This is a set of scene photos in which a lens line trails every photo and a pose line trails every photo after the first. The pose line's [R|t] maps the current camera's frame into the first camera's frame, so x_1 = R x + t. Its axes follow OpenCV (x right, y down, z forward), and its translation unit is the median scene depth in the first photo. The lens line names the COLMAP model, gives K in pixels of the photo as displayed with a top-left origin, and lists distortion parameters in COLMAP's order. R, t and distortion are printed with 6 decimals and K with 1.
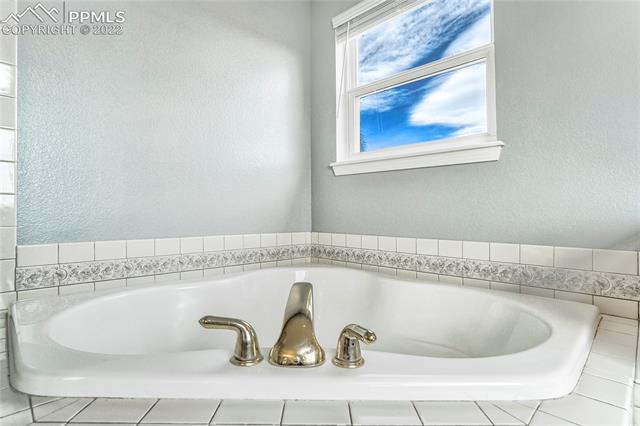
lens RADIAL K [[328.2, 0, 316.5], [0, 328.2, 209.3], [0, 0, 1]] dist [-0.002140, 0.000254]
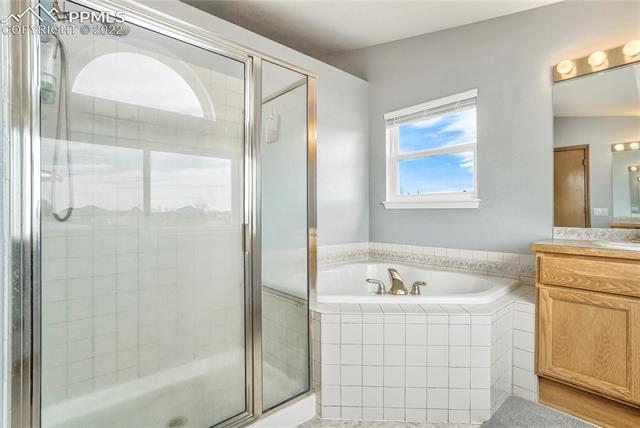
lens RADIAL K [[328.2, 0, 322.9], [0, 328.2, 216.0], [0, 0, 1]] dist [-0.002140, 0.000254]
pose [[0.999972, -0.000028, -0.007494, -0.272751], [0.000228, 0.999645, 0.026633, -0.120544], [0.007491, -0.026634, 0.999617, -0.740867]]
